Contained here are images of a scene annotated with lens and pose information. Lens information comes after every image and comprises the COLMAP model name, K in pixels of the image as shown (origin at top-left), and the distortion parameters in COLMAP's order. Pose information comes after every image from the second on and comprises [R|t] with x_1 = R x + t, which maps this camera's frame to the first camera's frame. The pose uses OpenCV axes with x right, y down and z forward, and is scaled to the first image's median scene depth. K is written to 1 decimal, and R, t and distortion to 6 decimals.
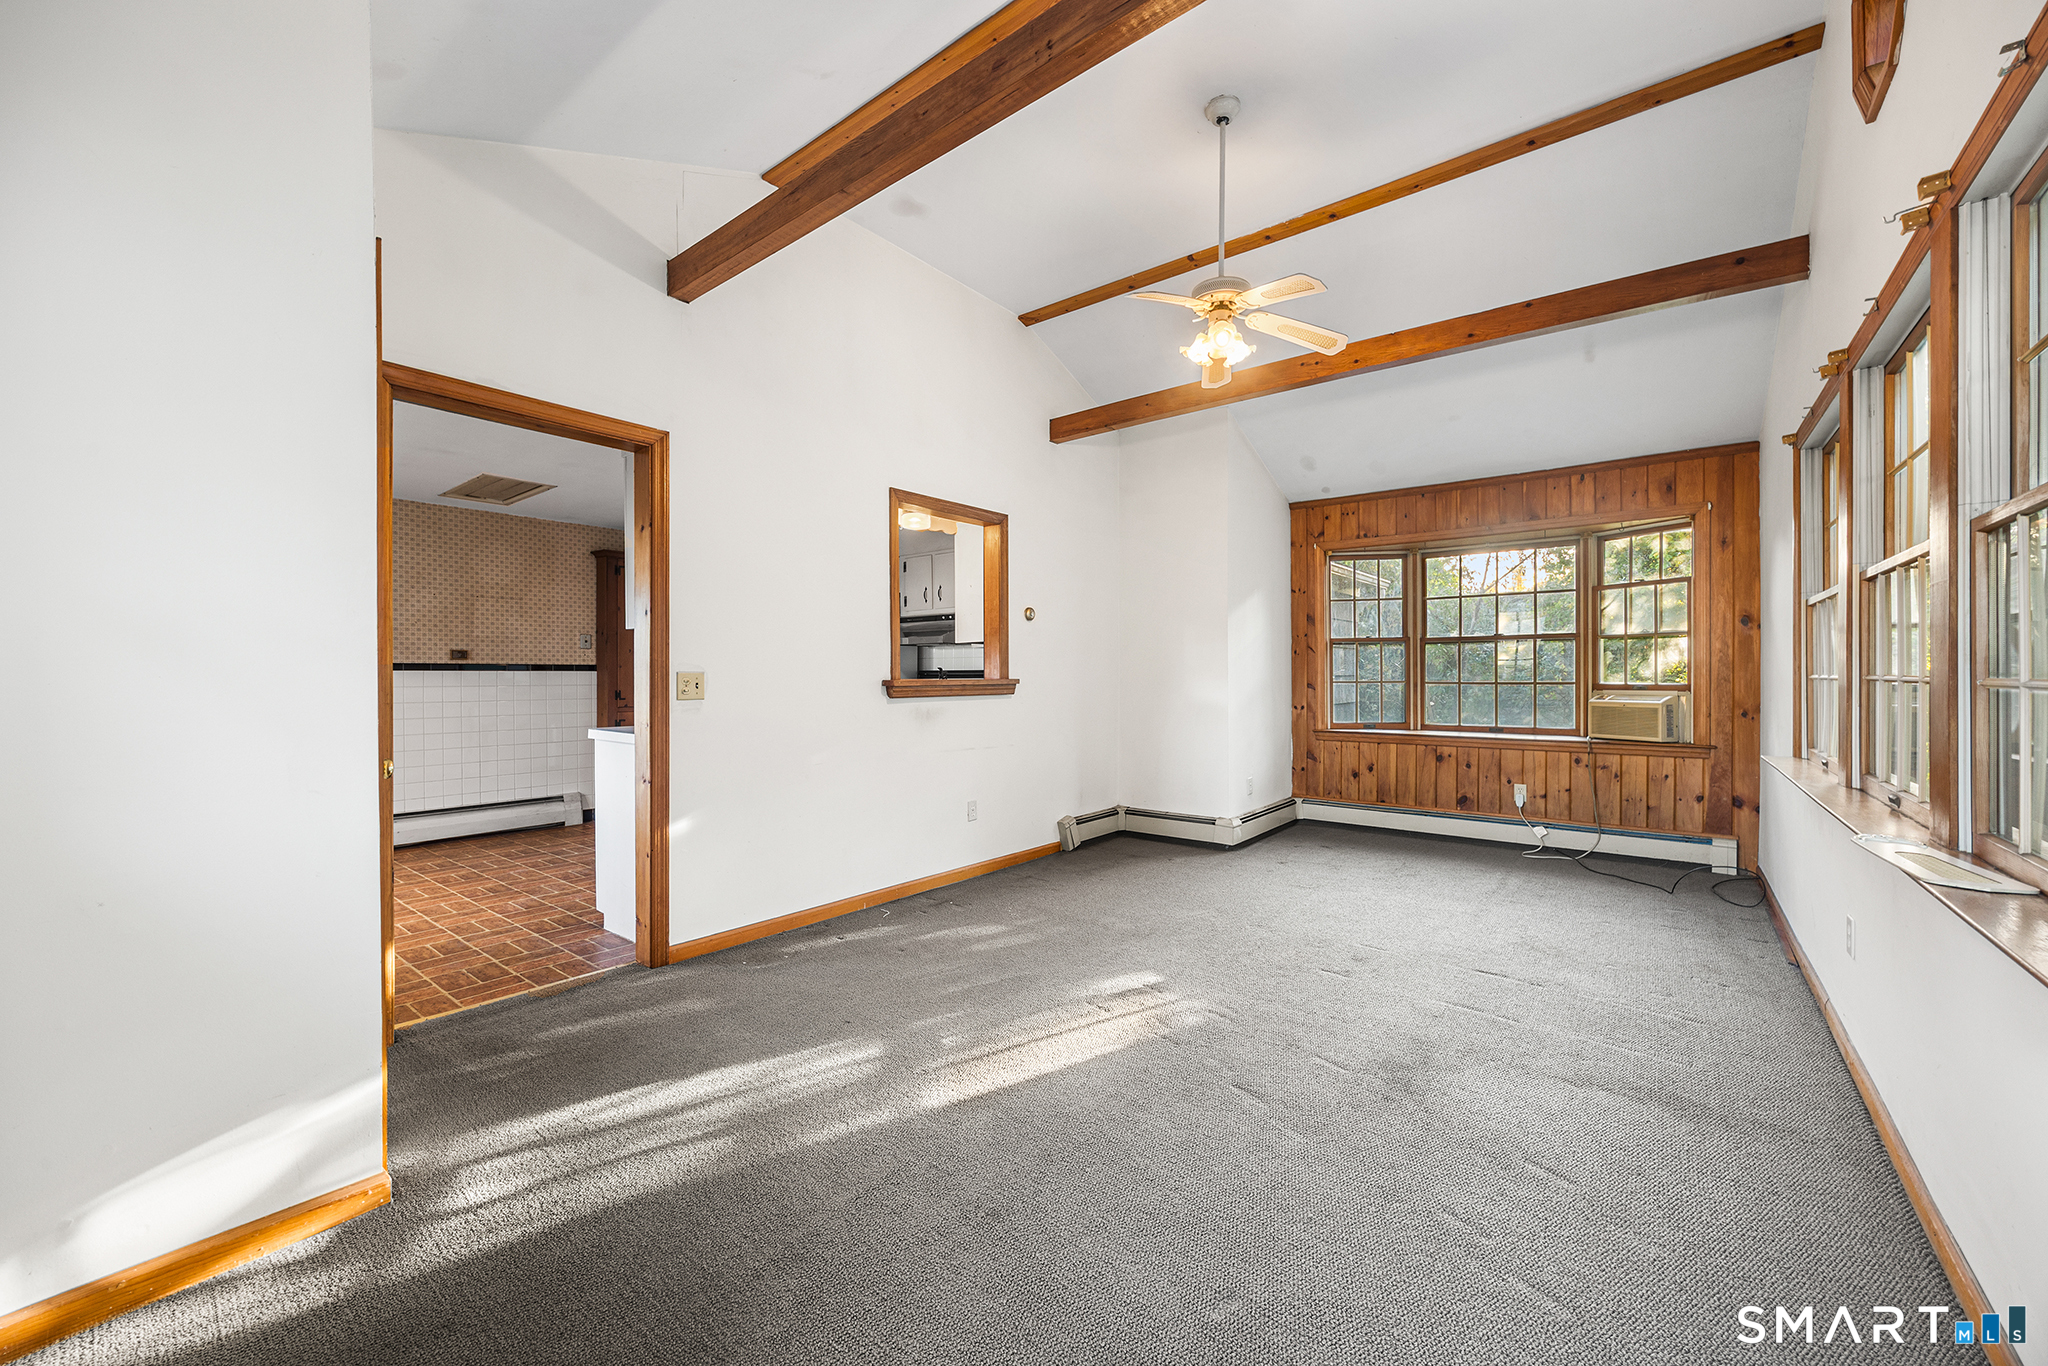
lens RADIAL K [[793.4, 0, 1033.7], [0, 793.4, 680.0], [0, 0, 1]] dist [-0.001763, -0.000142]
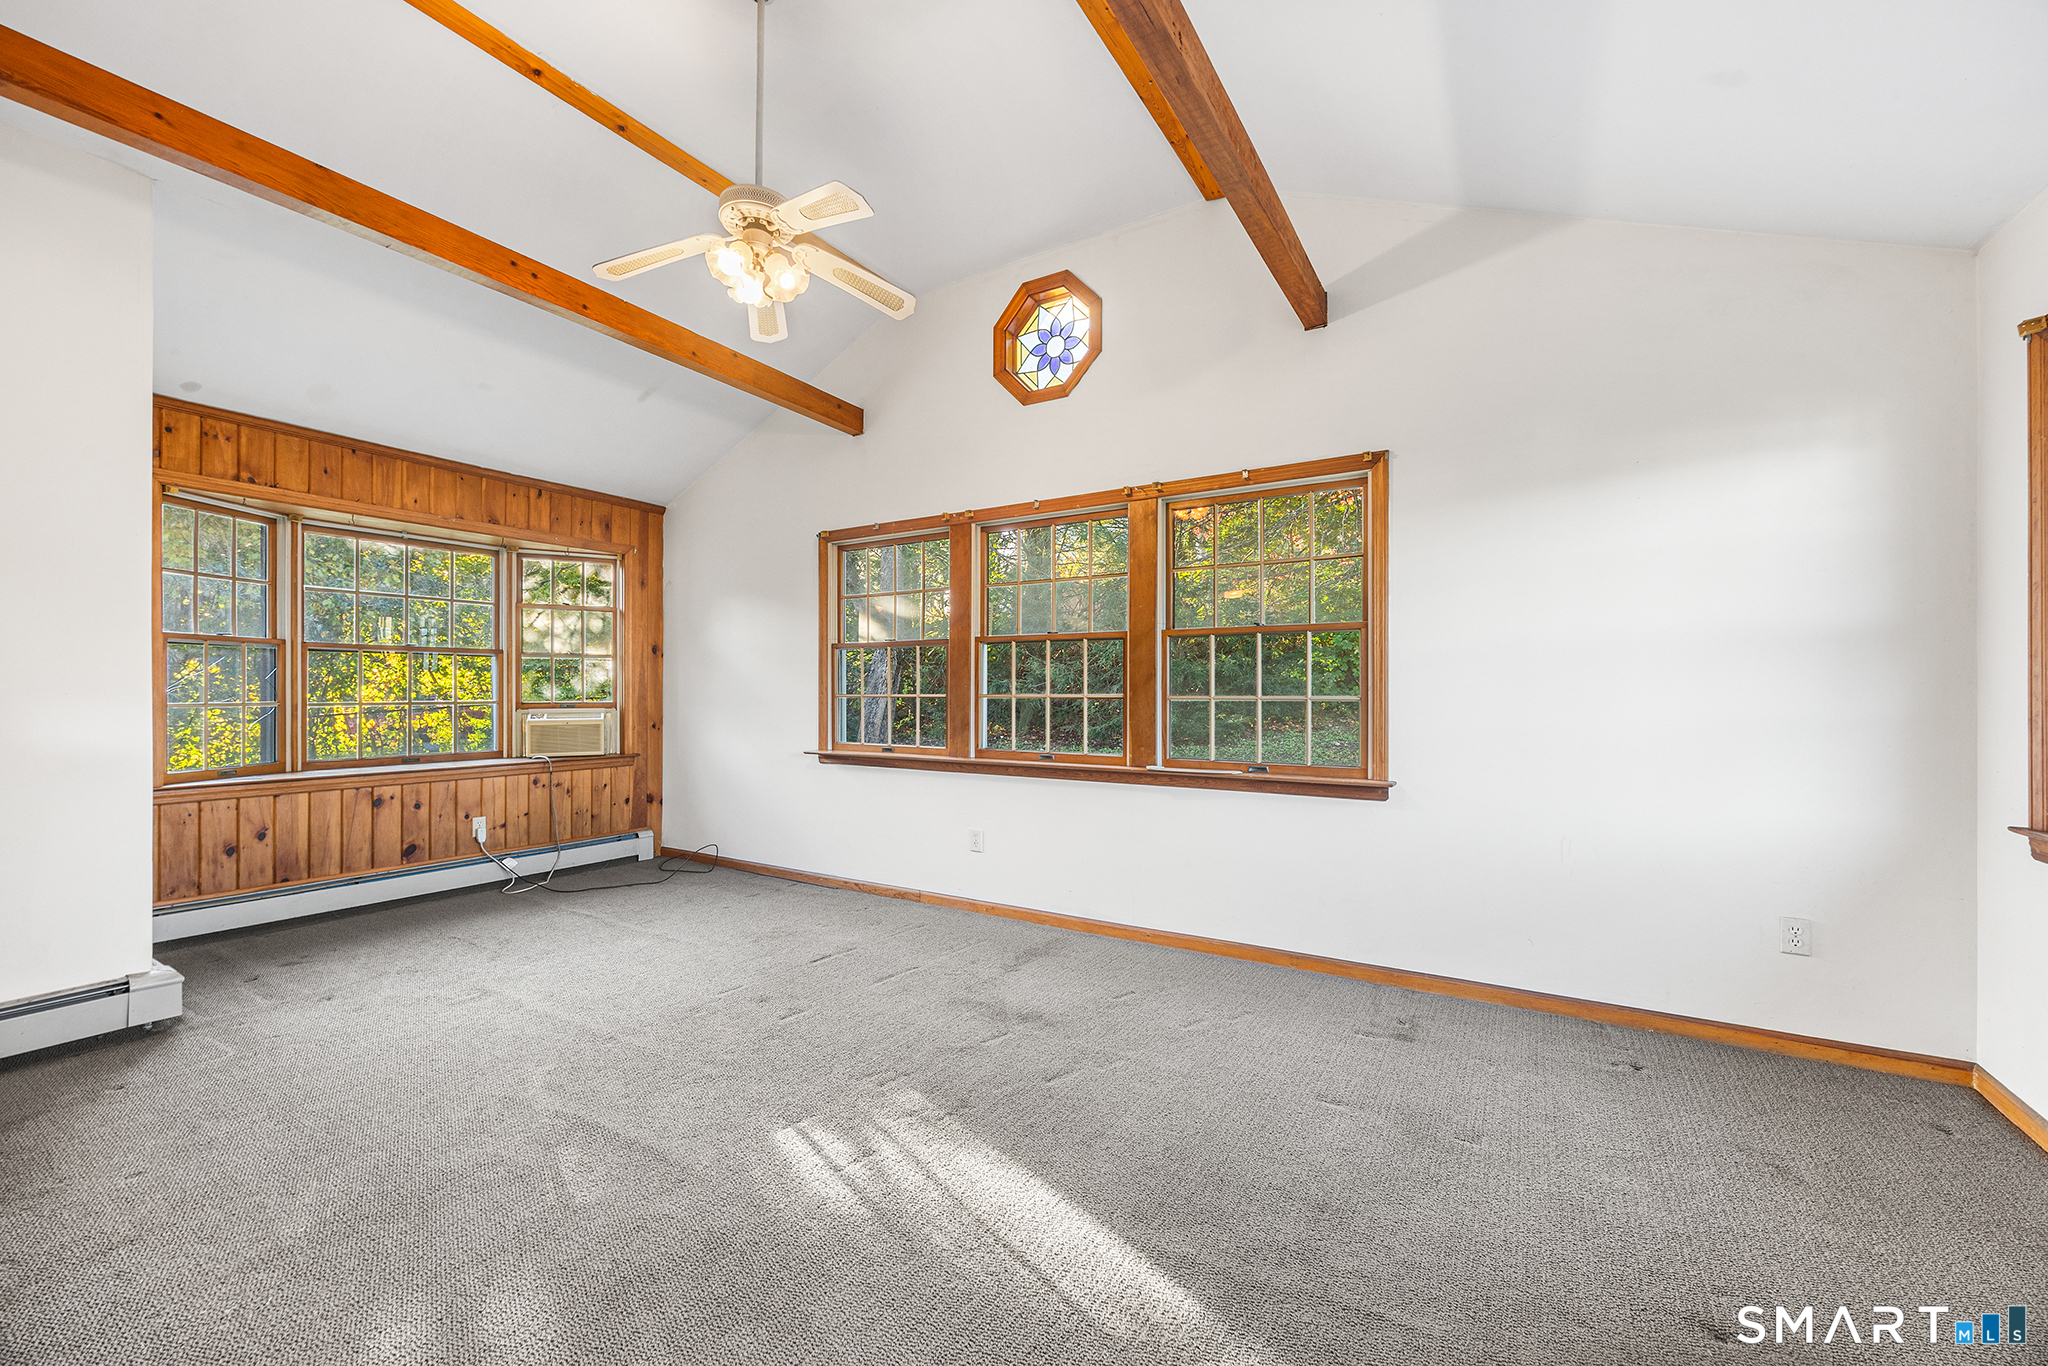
lens RADIAL K [[793.4, 0, 1034.6], [0, 793.4, 684.7], [0, 0, 1]] dist [-0.001763, -0.000142]
pose [[-0.123036, 0.012982, 0.992317, -0.359408], [0.006488, 0.999904, -0.012277, -0.001301], [-0.992381, 0.004927, -0.123108, 0.517343]]
